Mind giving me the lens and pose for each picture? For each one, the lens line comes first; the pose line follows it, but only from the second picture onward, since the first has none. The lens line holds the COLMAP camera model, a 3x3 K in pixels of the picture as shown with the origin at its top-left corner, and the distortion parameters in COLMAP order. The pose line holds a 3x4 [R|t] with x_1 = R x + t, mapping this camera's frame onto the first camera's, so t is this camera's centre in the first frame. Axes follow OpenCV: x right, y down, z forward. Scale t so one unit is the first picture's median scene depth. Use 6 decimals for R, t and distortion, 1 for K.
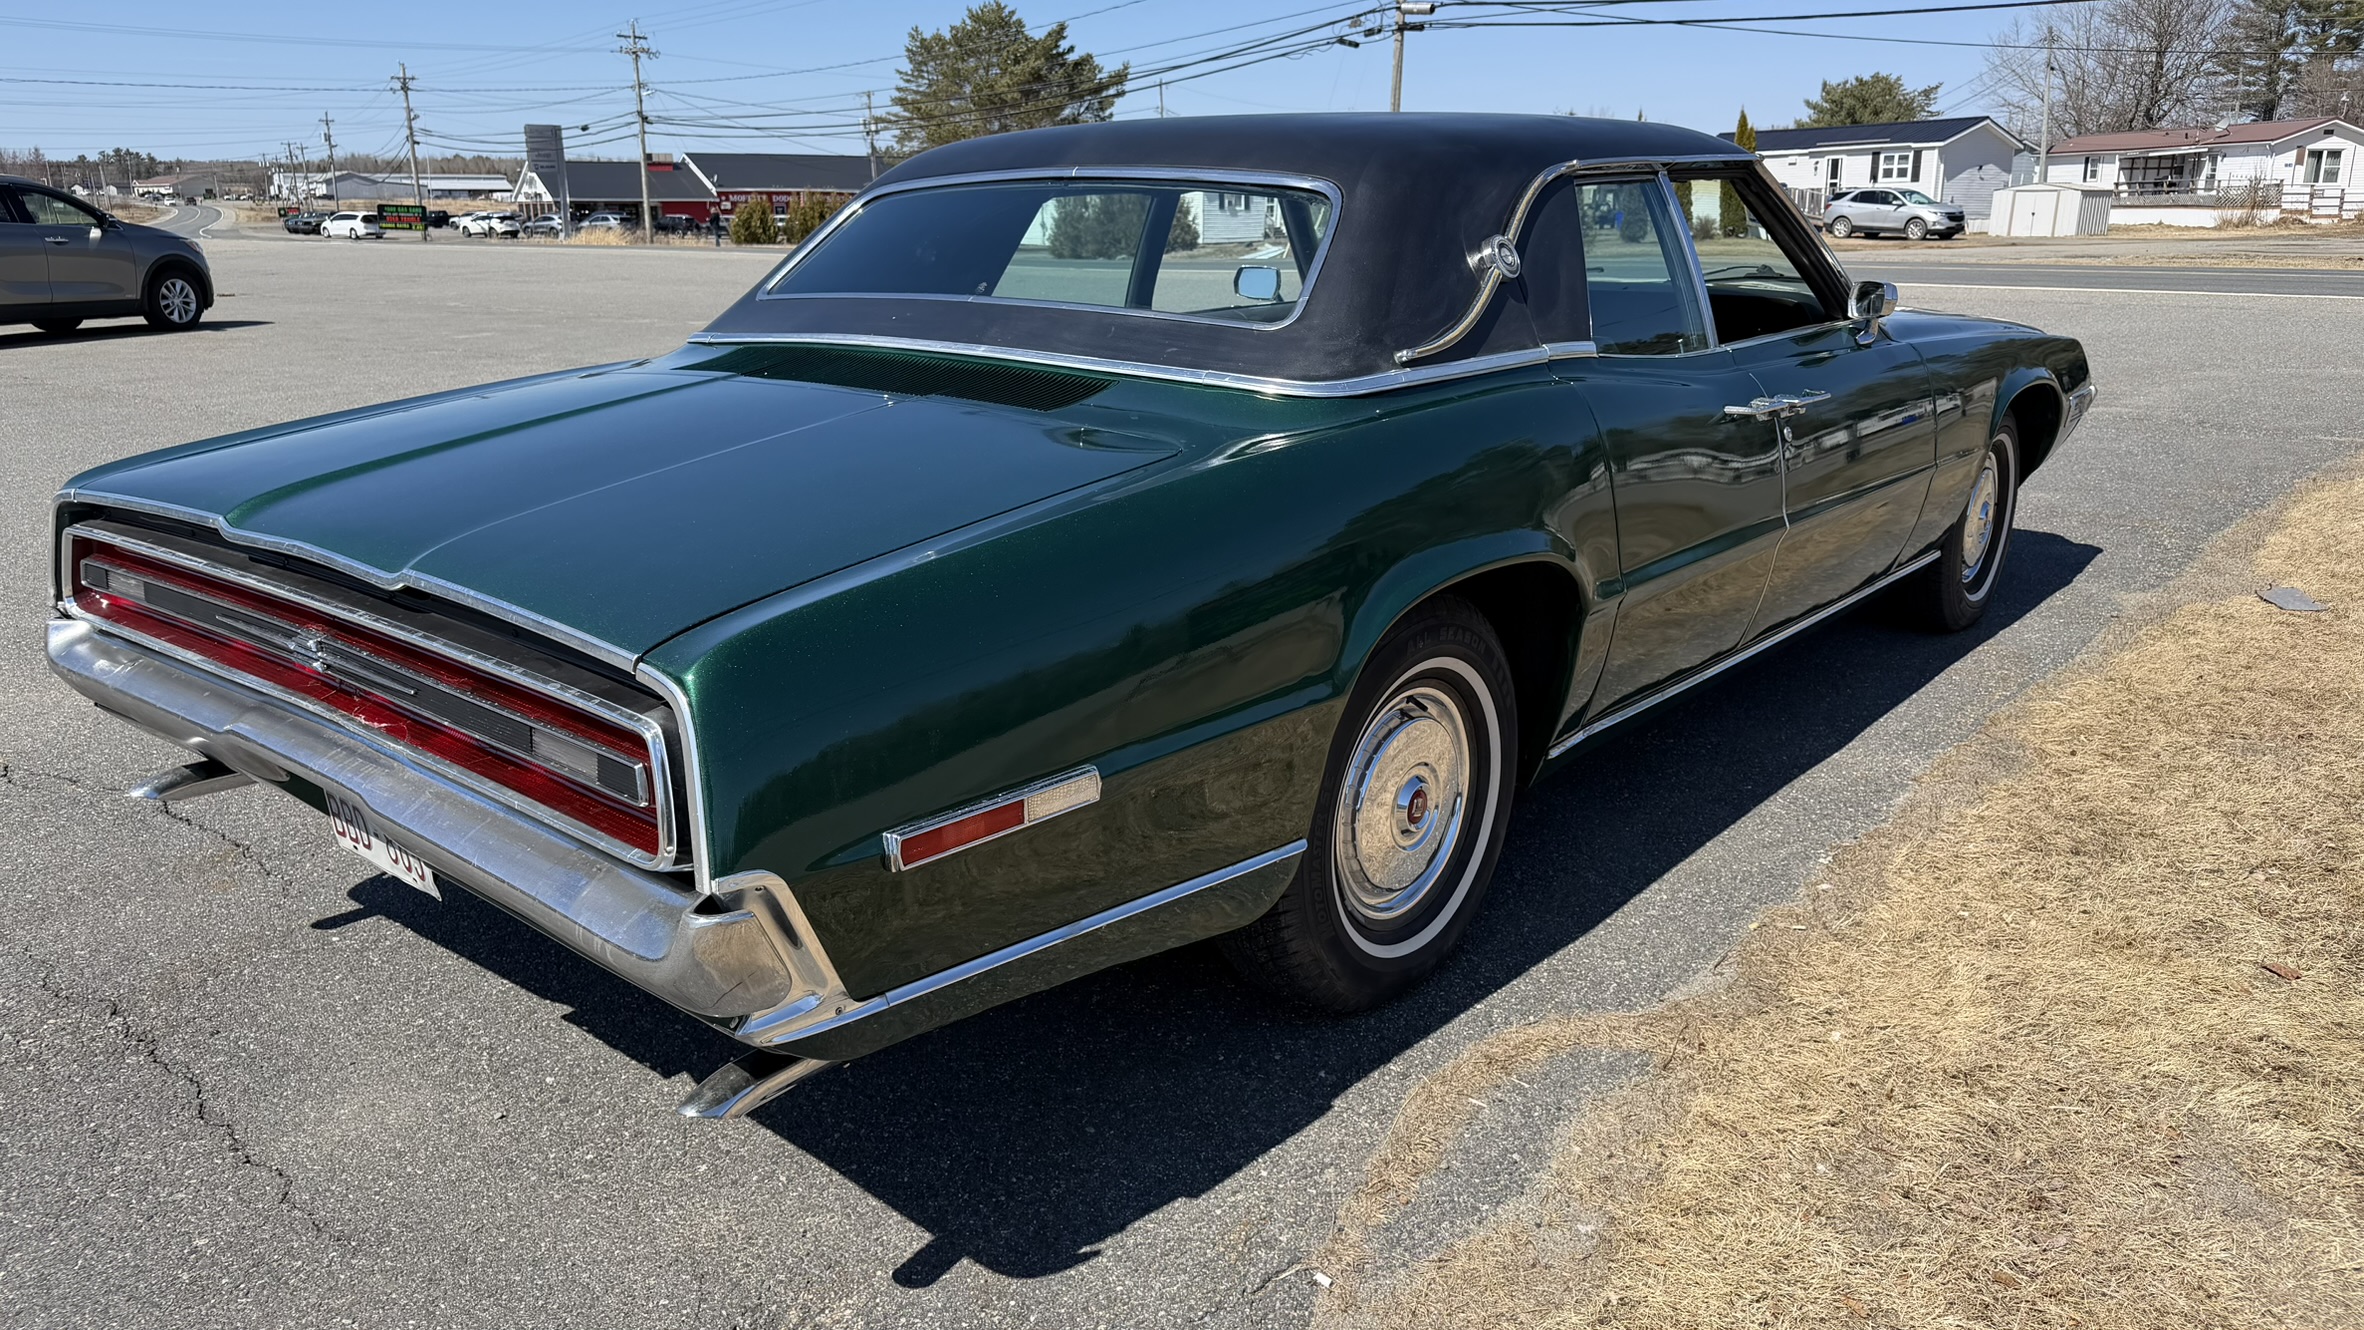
lens RADIAL K [[1688.3, 0, 1183.7], [0, 1688.3, 640.6], [0, 0, 1]] dist [0.000738, -0.001768]
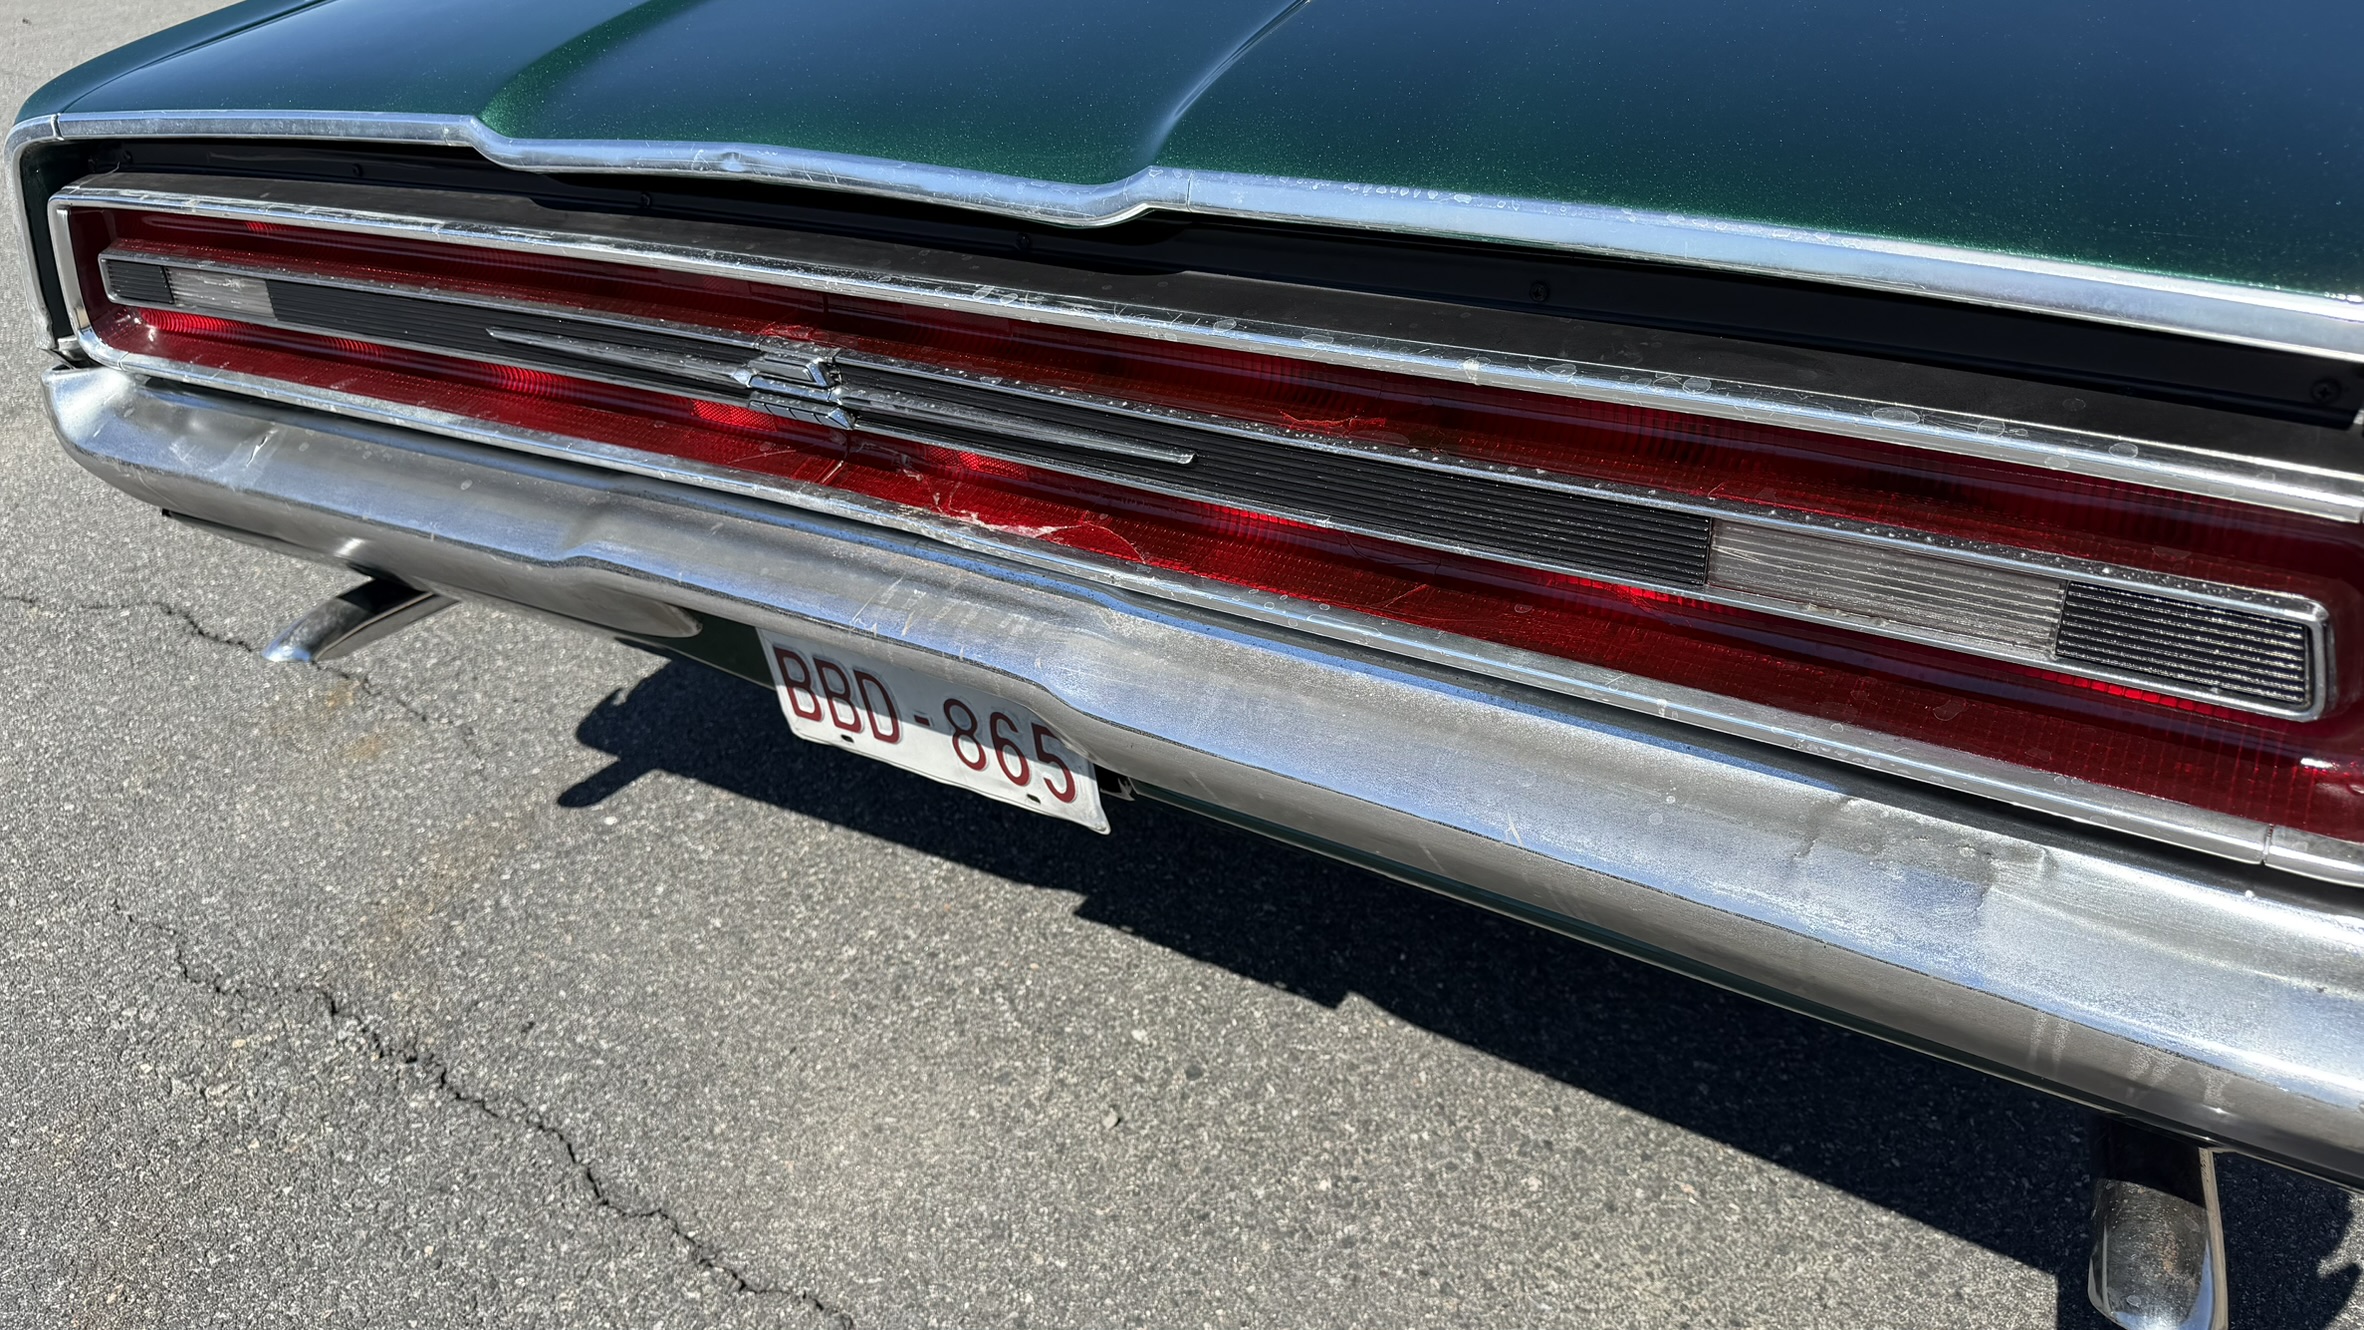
lens RADIAL K [[1717.1, 0, 1182.0], [0, 1717.1, 665.0], [0, 0, 1]] dist [0.051711, -0.091443]
pose [[0.988621, -0.131485, 0.073078, -0.389596], [0.109158, 0.961312, 0.252910, -0.024544], [-0.103504, -0.242055, 0.964726, 0.430883]]
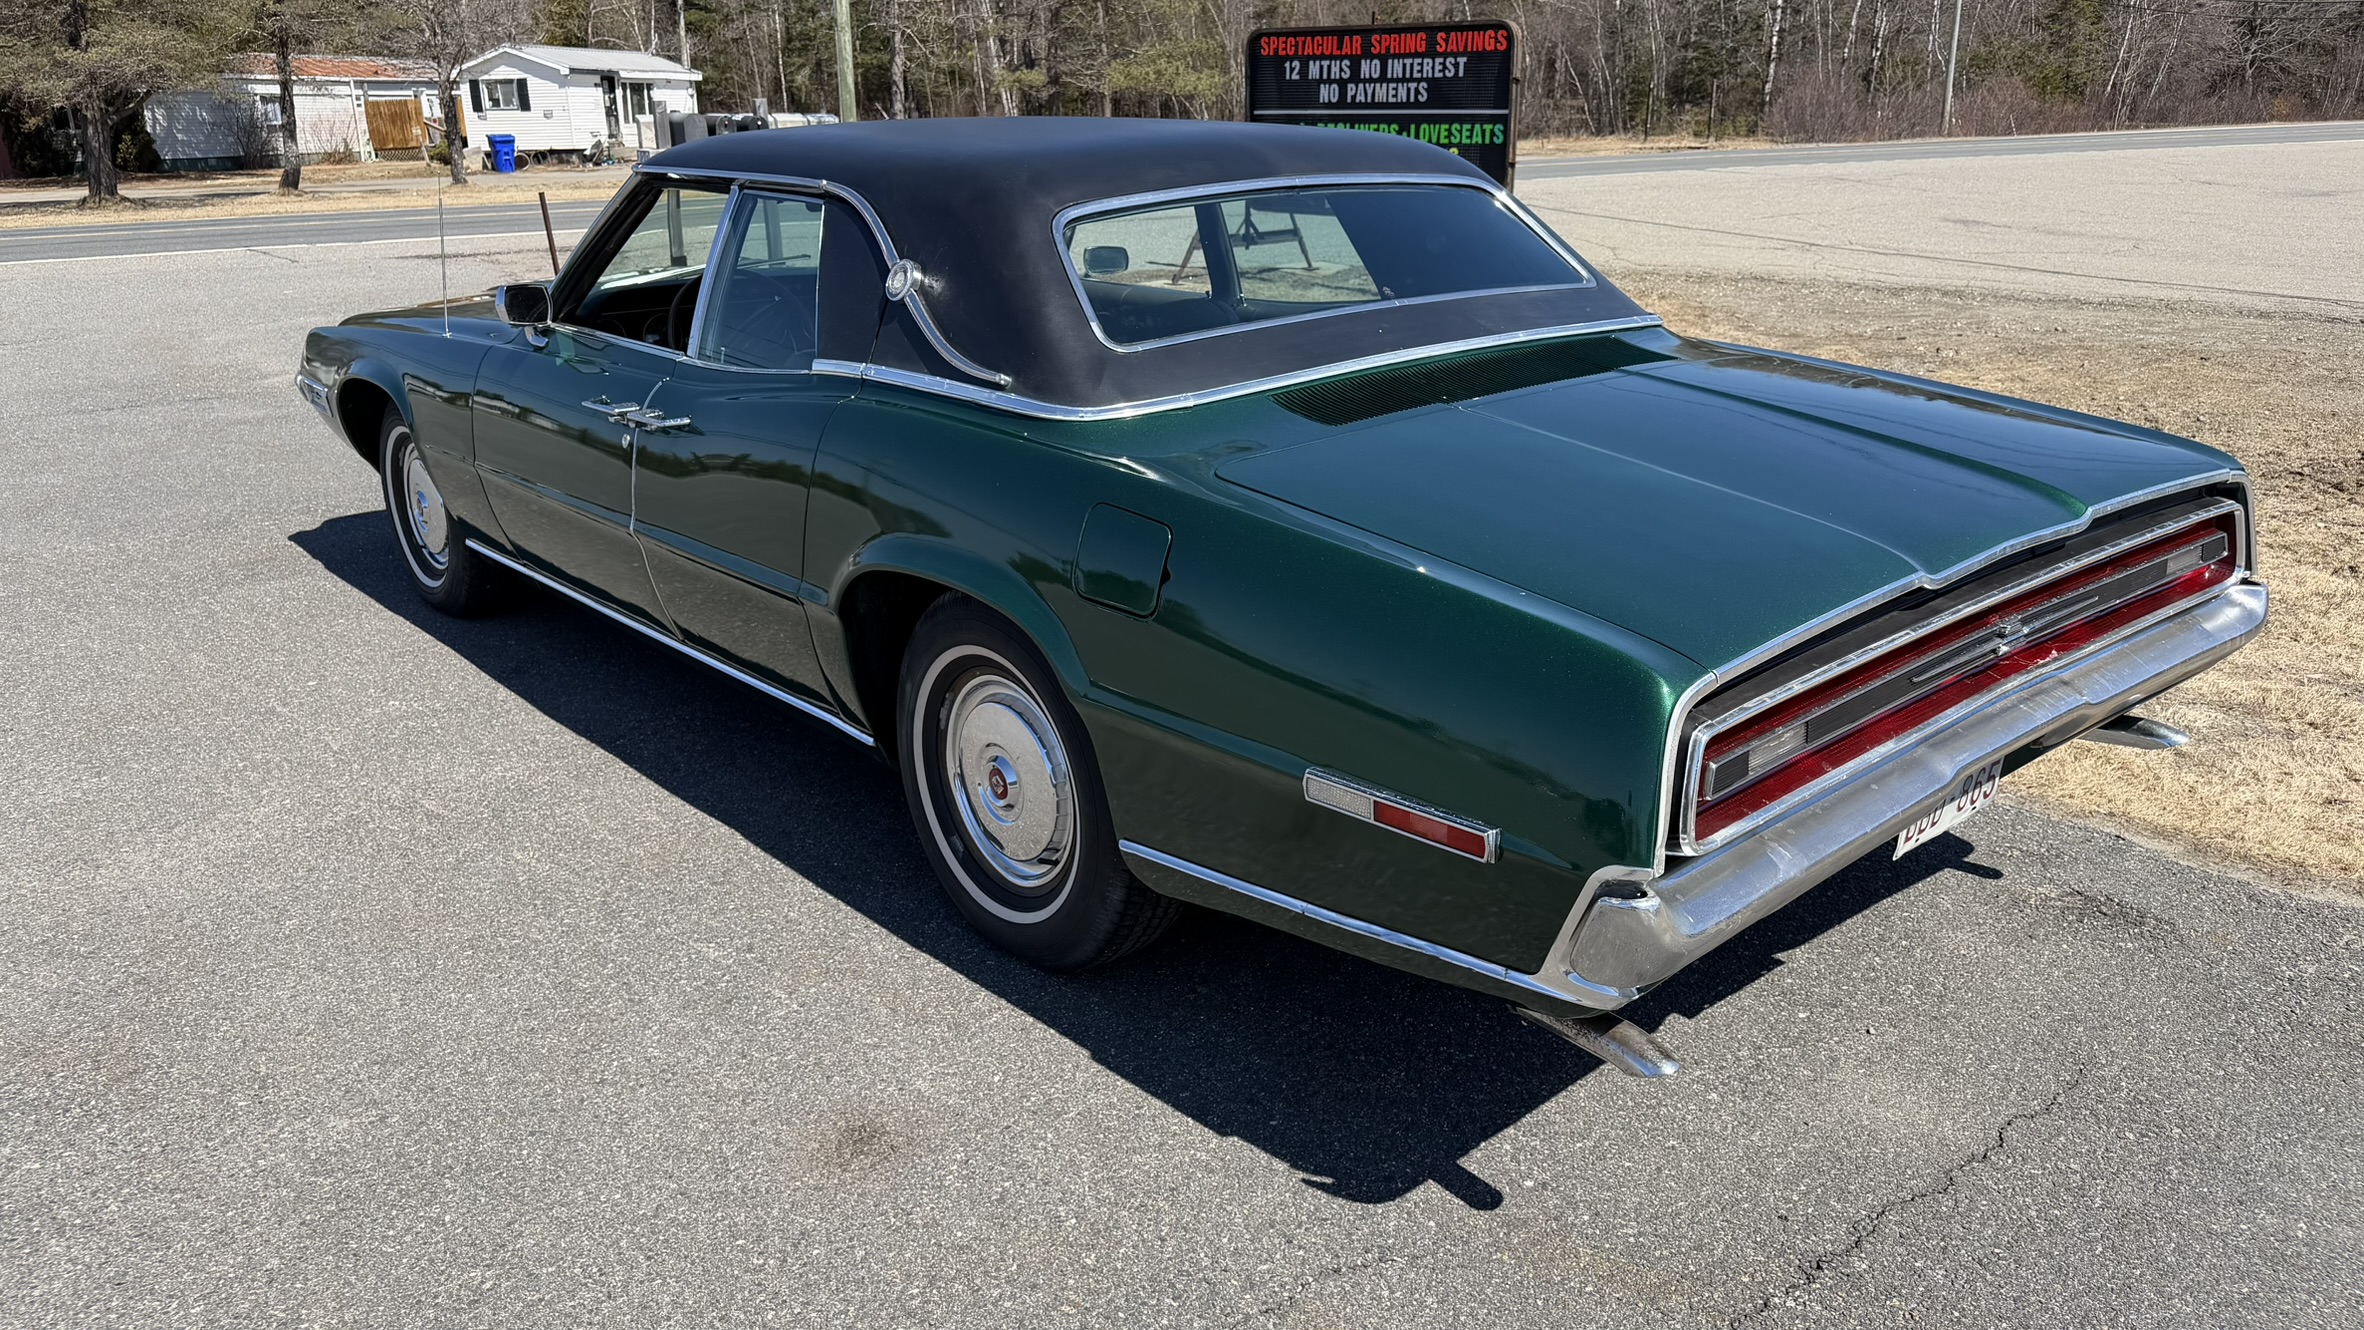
lens RADIAL K [[1717.1, 0, 1182.0], [0, 1717.1, 665.0], [0, 0, 1]] dist [0.051711, -0.091443]
pose [[0.137791, -0.304992, 0.942334, -1.435262], [0.265081, 0.928058, 0.261610, -0.359217], [-0.954330, 0.213747, 0.208726, 1.105795]]
